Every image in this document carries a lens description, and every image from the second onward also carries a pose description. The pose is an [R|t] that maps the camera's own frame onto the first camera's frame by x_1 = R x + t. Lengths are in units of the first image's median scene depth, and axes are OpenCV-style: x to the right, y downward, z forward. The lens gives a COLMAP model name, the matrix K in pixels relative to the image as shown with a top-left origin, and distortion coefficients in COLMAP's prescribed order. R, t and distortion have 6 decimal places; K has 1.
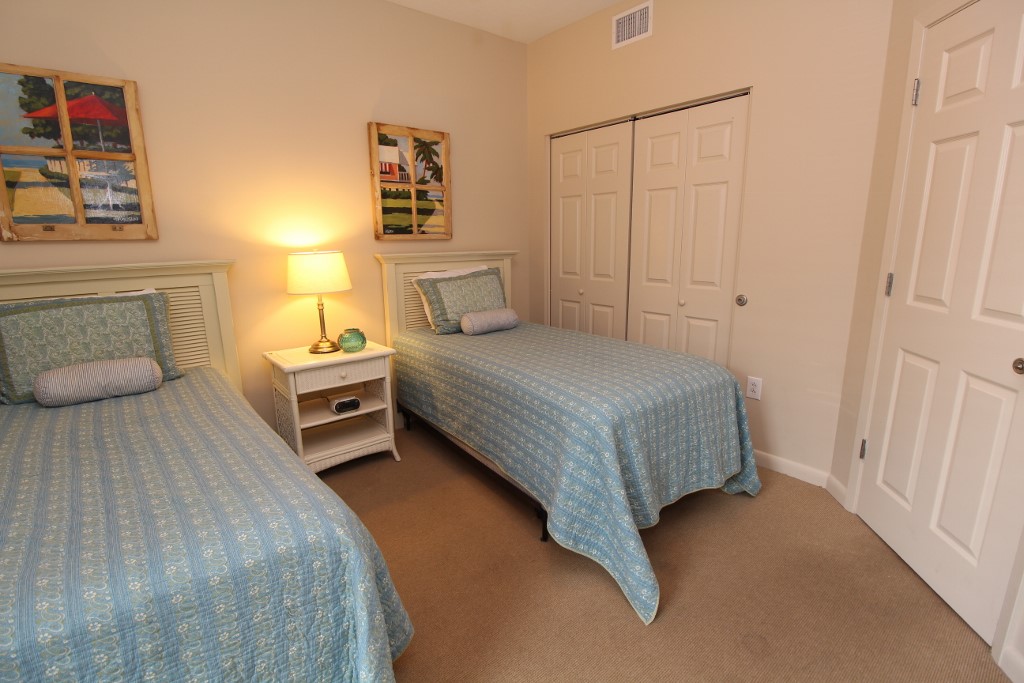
lens RADIAL K [[476.4, 0, 512.0], [0, 476.4, 341.5], [0, 0, 1]] dist [0.002453, -0.013140]
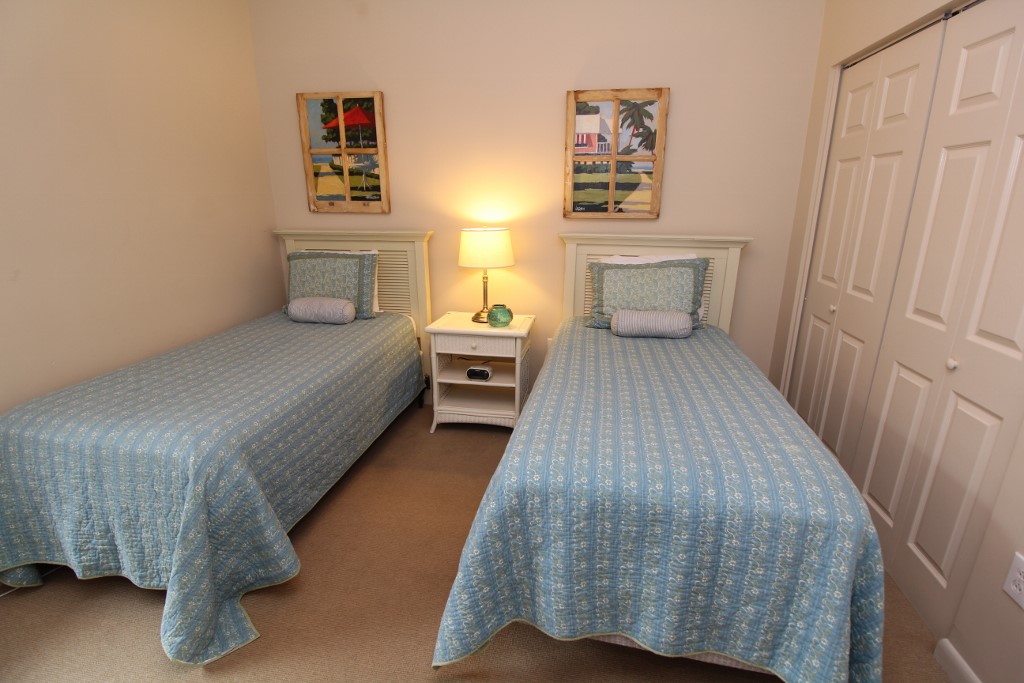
lens RADIAL K [[476.4, 0, 512.0], [0, 476.4, 341.5], [0, 0, 1]] dist [0.002453, -0.013140]
pose [[0.652986, 0.229655, -0.721711, 0.438465], [-0.173327, 0.972942, 0.152777, -0.108633], [0.737270, 0.025330, 0.675124, 0.307800]]
